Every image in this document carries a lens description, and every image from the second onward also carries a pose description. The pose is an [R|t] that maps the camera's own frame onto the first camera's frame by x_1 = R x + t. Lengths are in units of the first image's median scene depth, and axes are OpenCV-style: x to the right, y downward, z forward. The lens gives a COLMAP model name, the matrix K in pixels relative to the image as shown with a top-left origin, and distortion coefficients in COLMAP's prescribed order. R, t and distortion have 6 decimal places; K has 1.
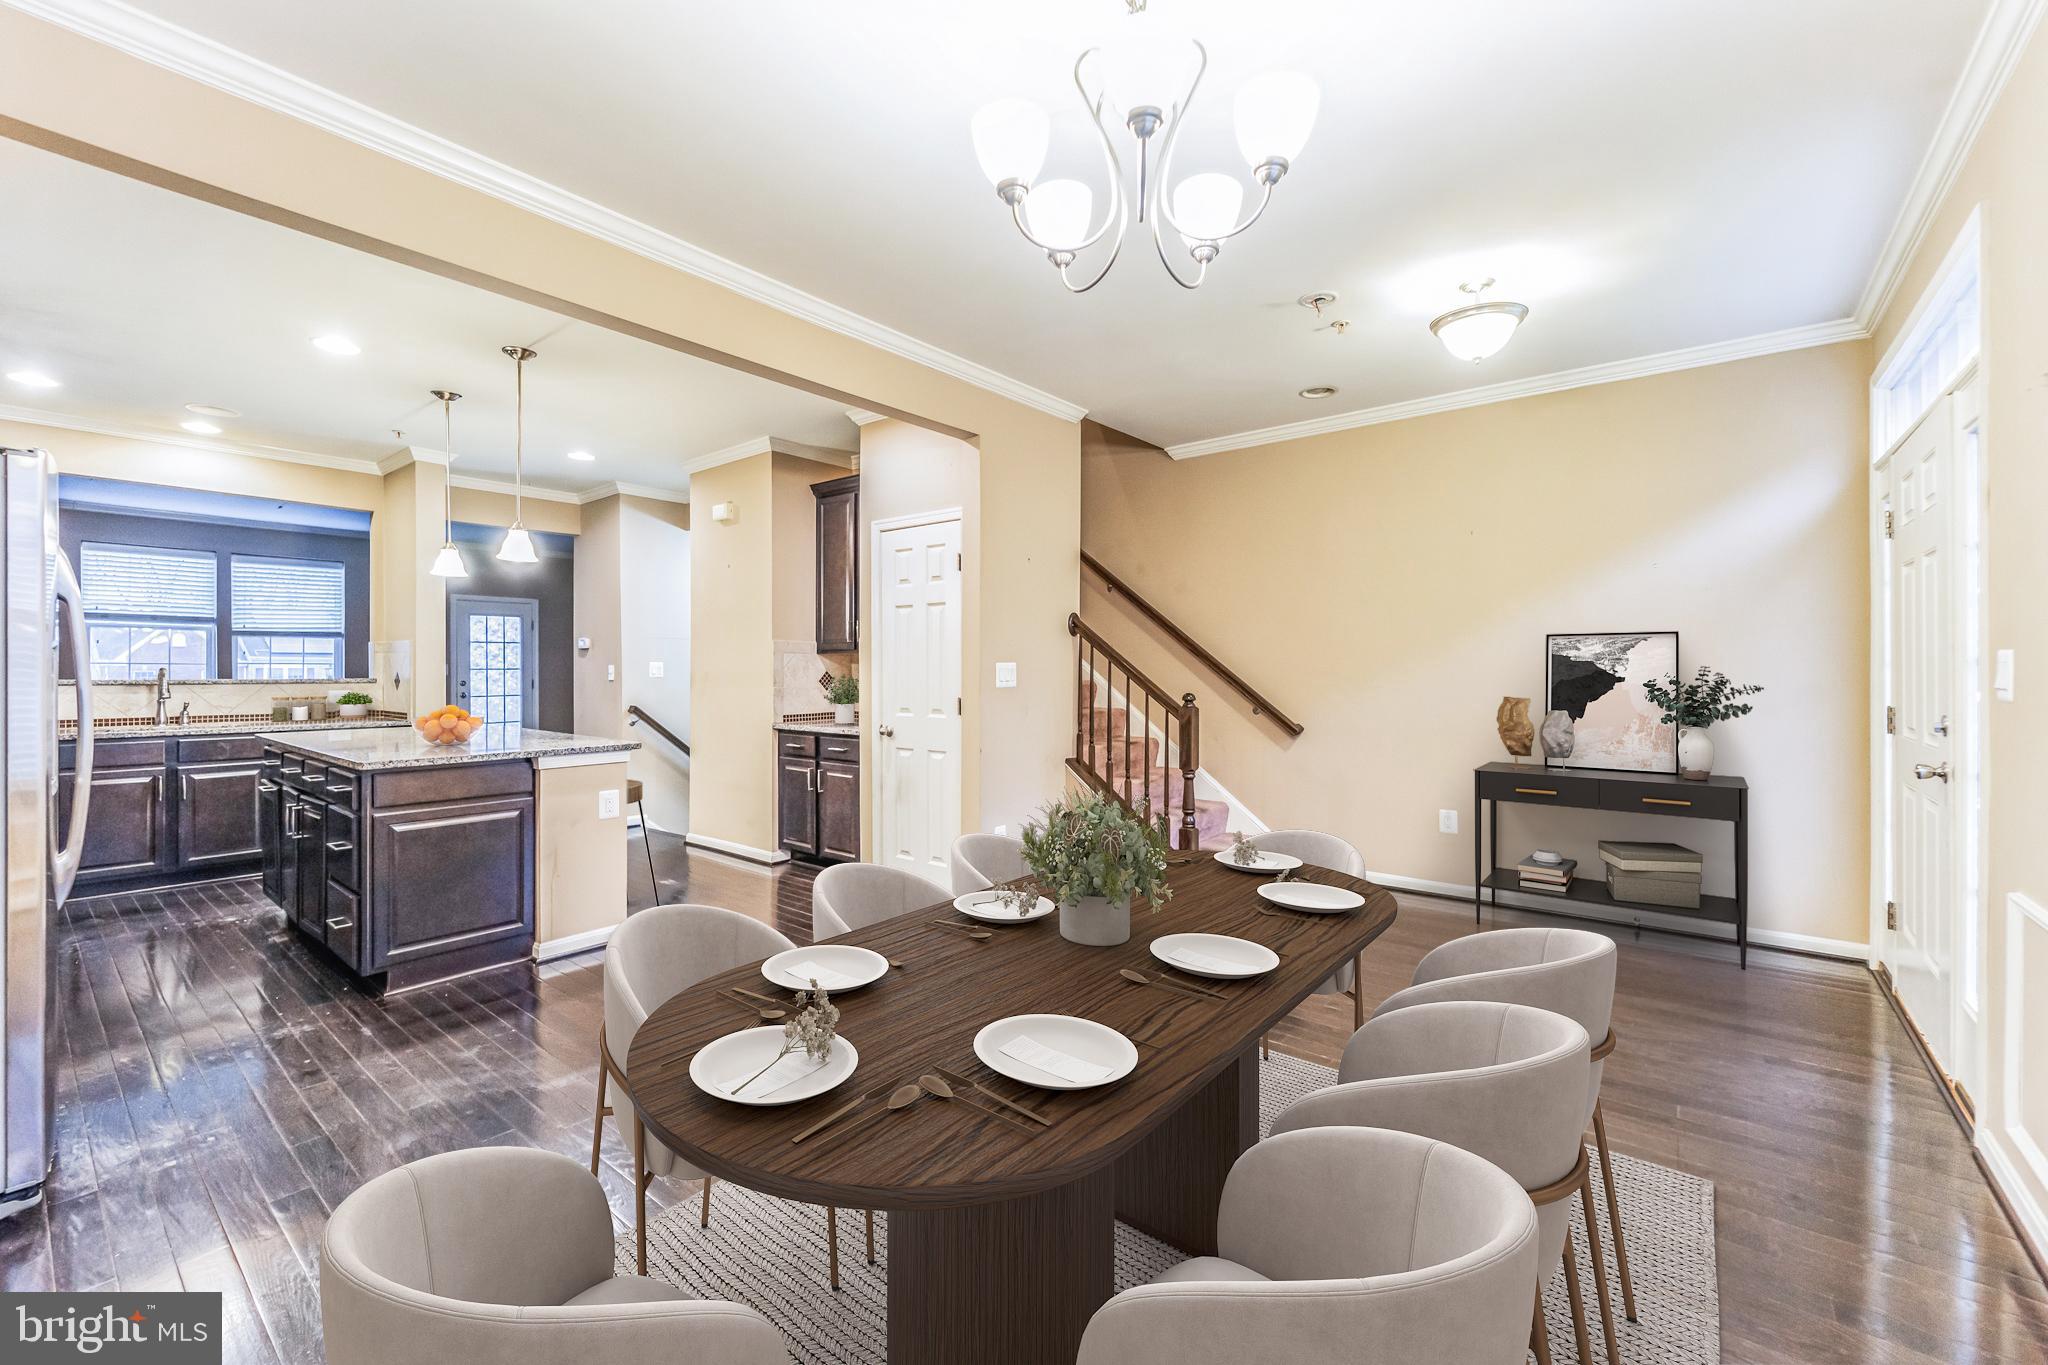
lens RADIAL K [[825.5, 0, 1024.0], [0, 825.5, 682.5], [0, 0, 1]] dist [0.000224, 0.000006]
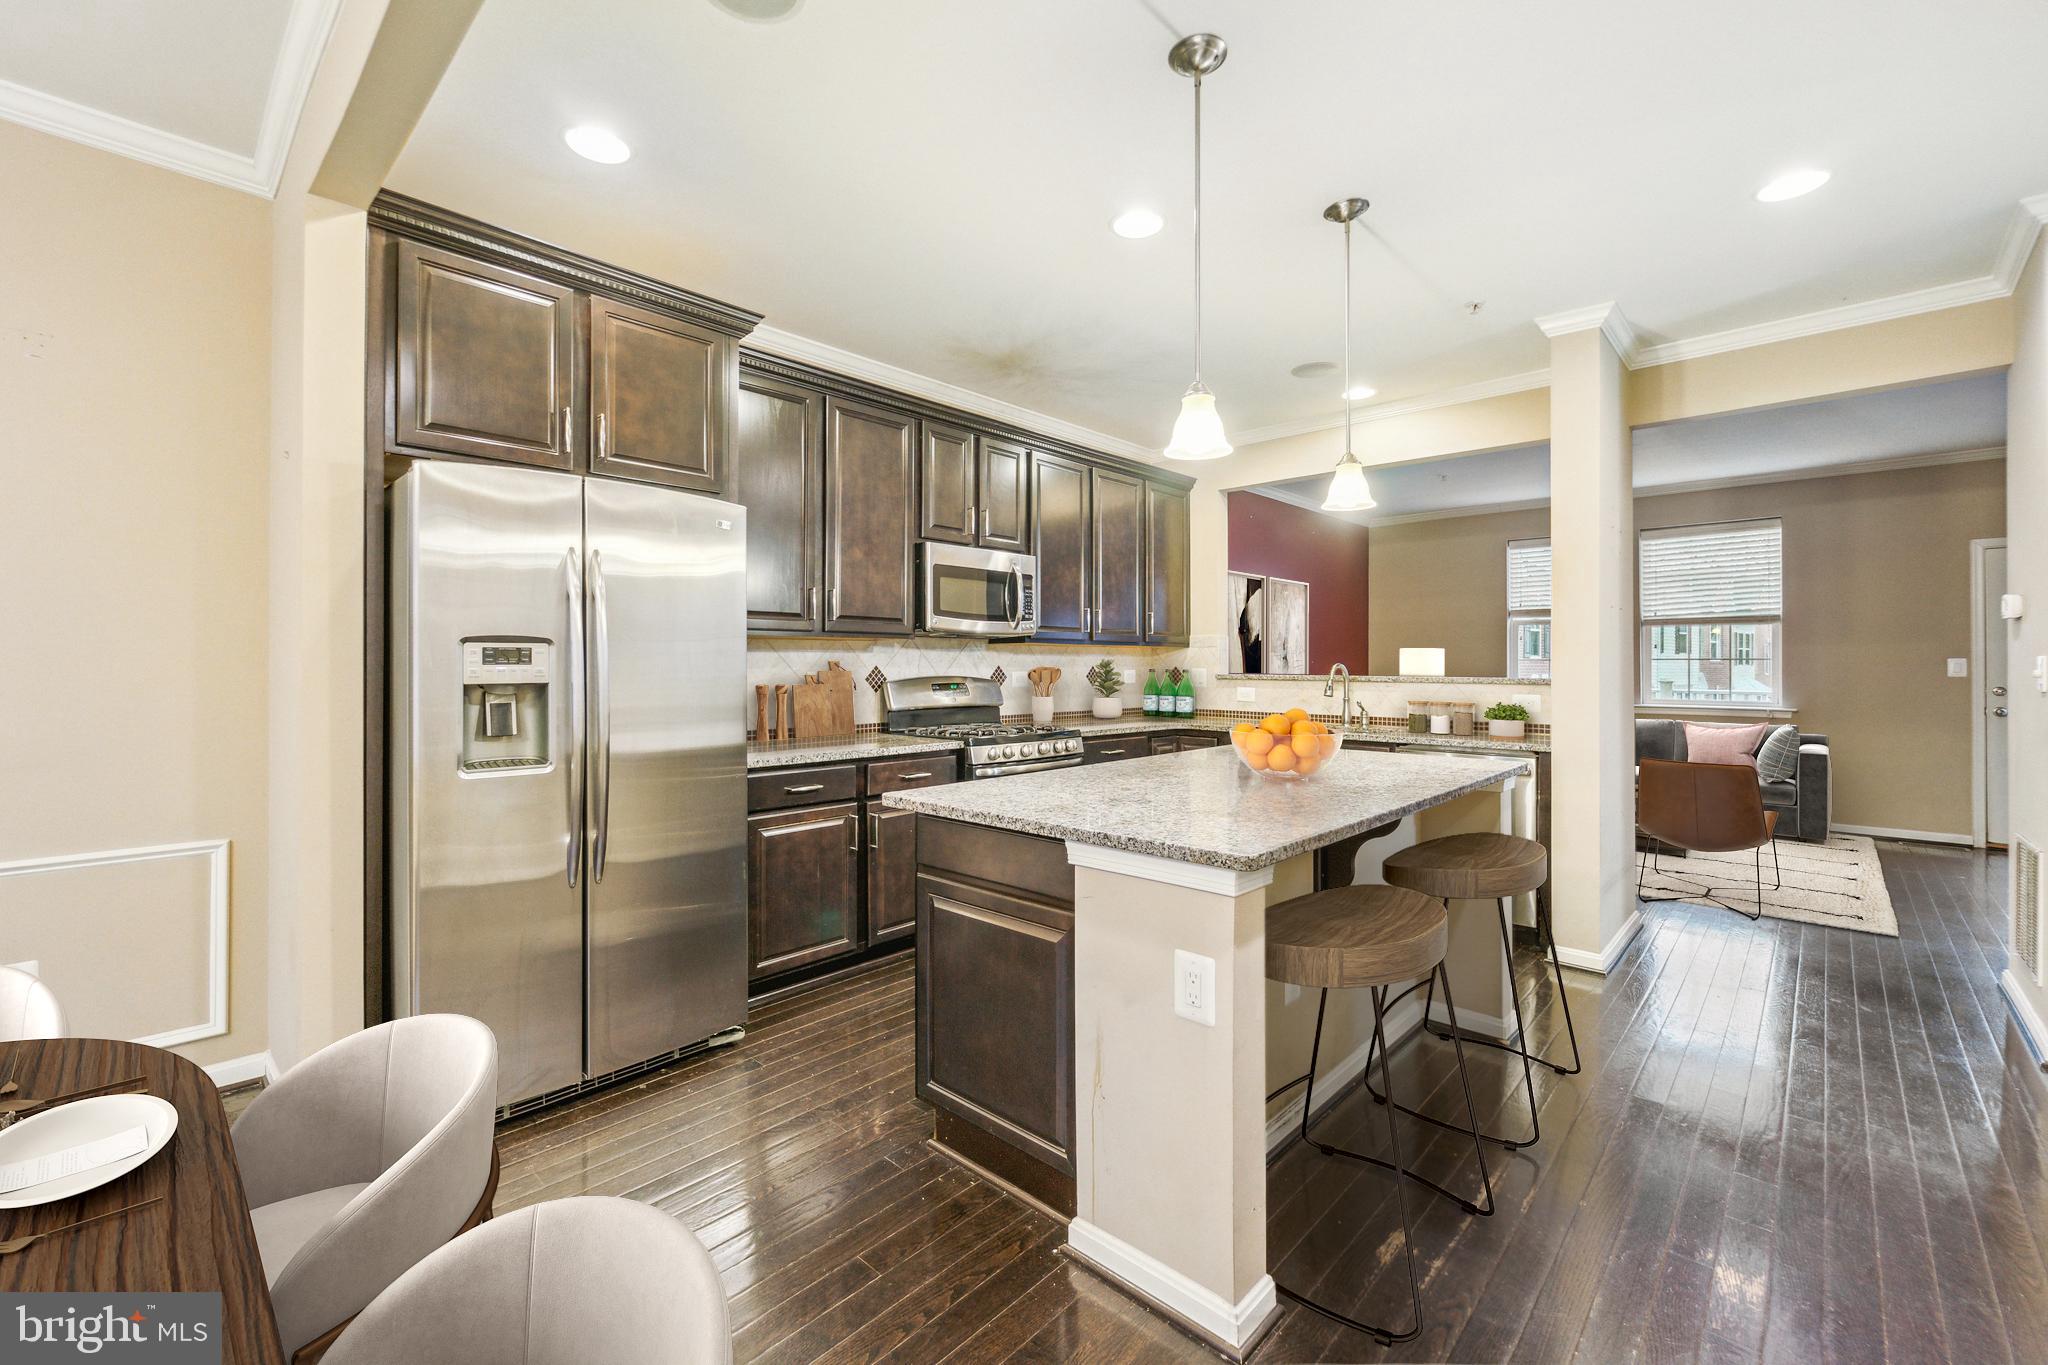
lens RADIAL K [[872.0, 0, 1024.3], [0, 872.0, 667.1], [0, 0, 1]] dist [0.000130, -0.000027]
pose [[-0.074438, -0.000235, -0.997226, -0.040229], [-0.016366, 0.999866, 0.000986, -0.009764], [0.997091, 0.016394, -0.074432, 0.671646]]
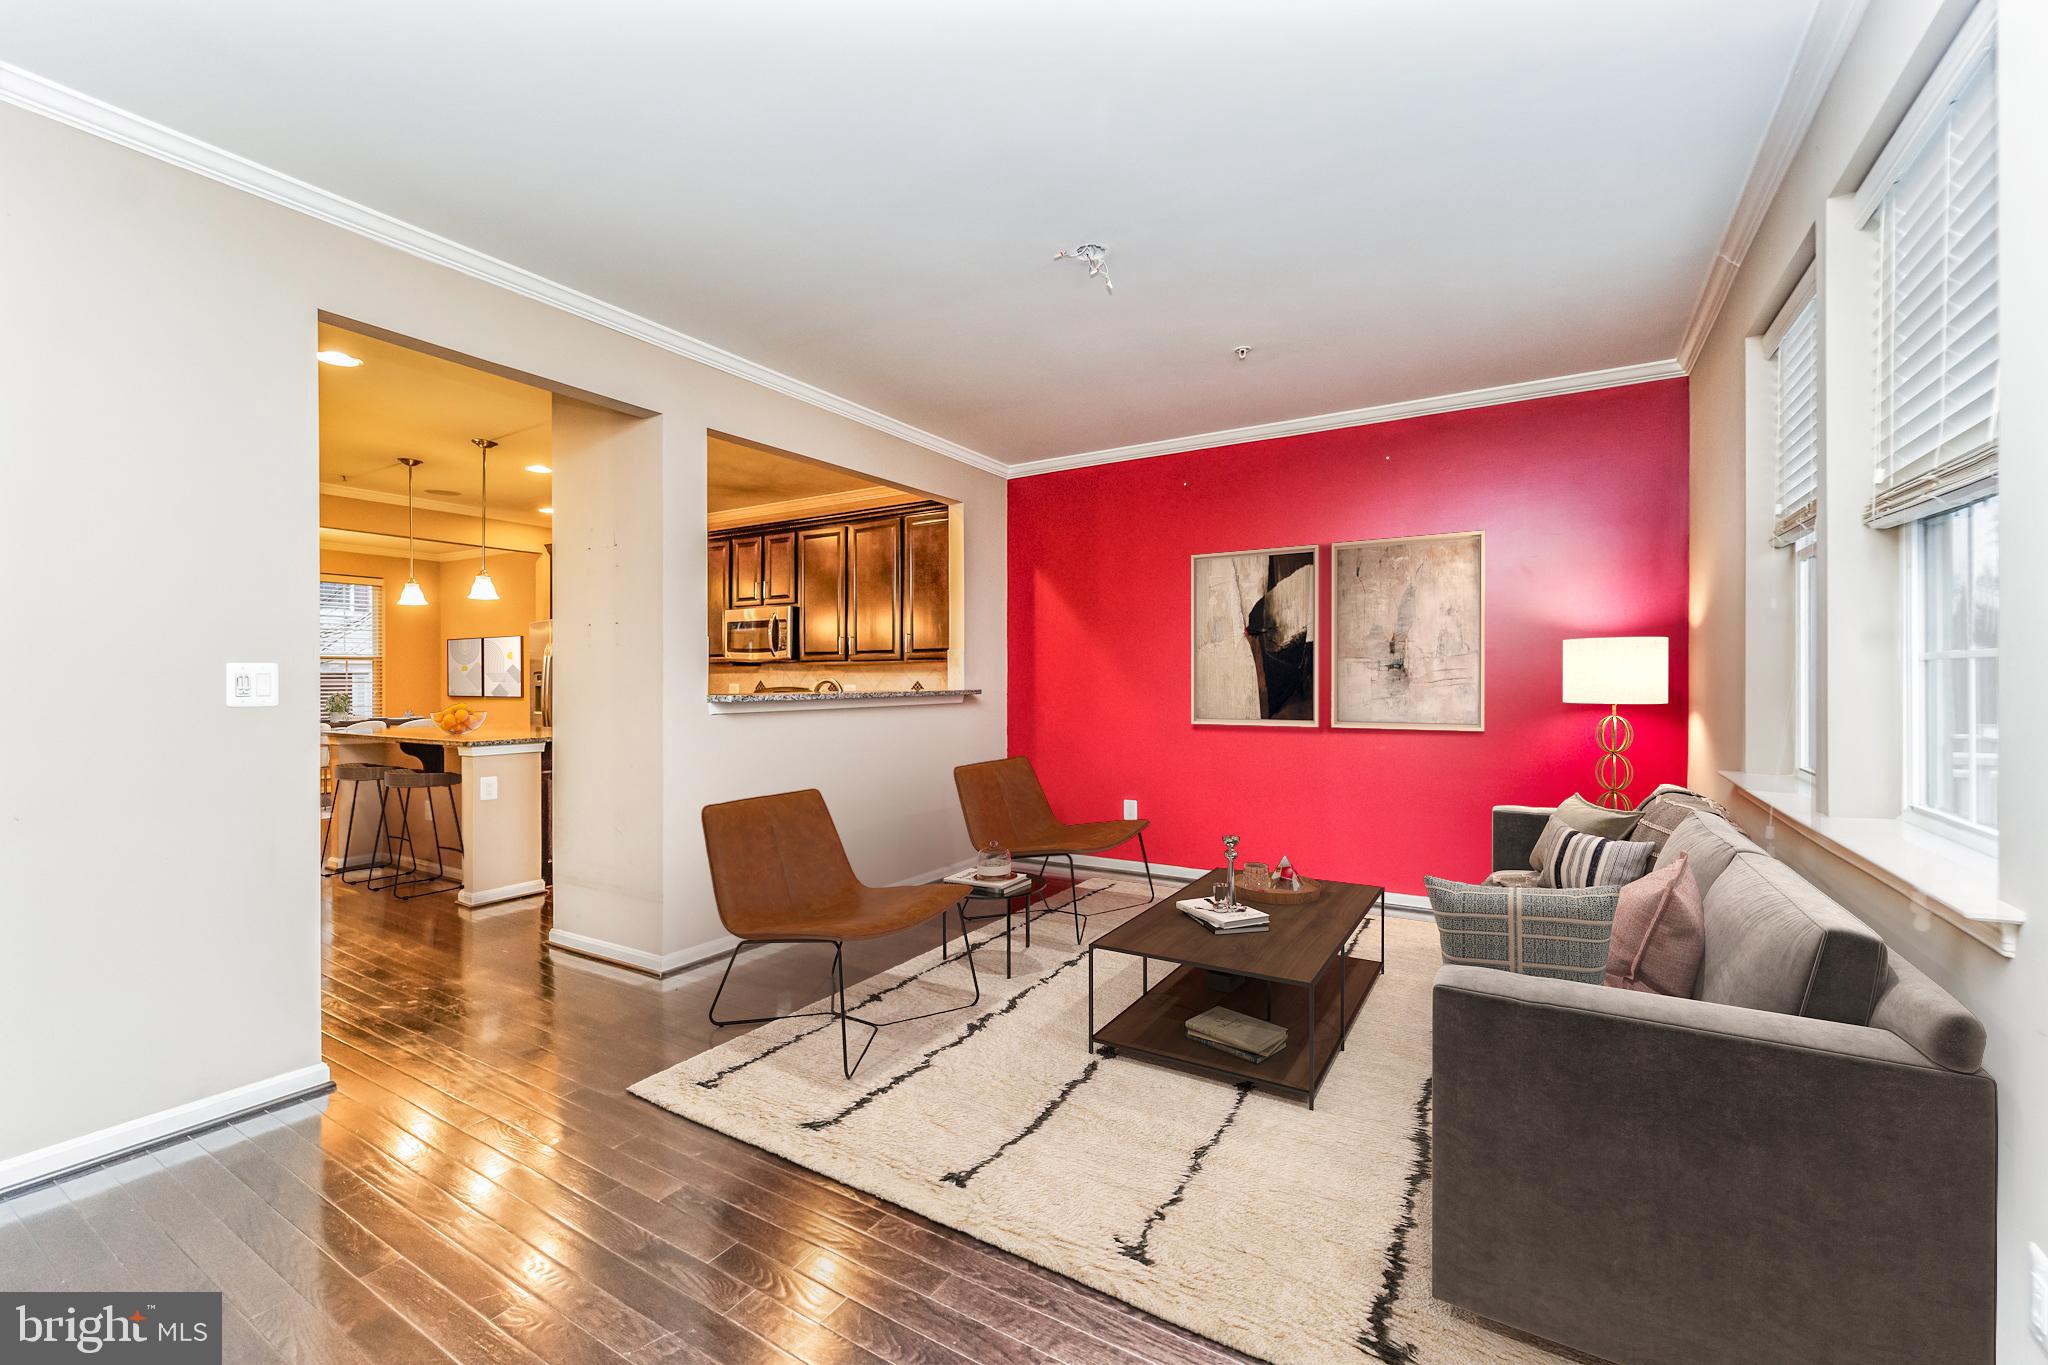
lens RADIAL K [[825.5, 0, 1024.0], [0, 825.5, 682.5], [0, 0, 1]] dist [0.000224, 0.000006]
pose [[-0.992236, -0.000266, -0.124368, -0.397235], [-0.001901, 0.999913, 0.013030, -0.014240], [0.124353, 0.013165, -0.992151, 1.082988]]
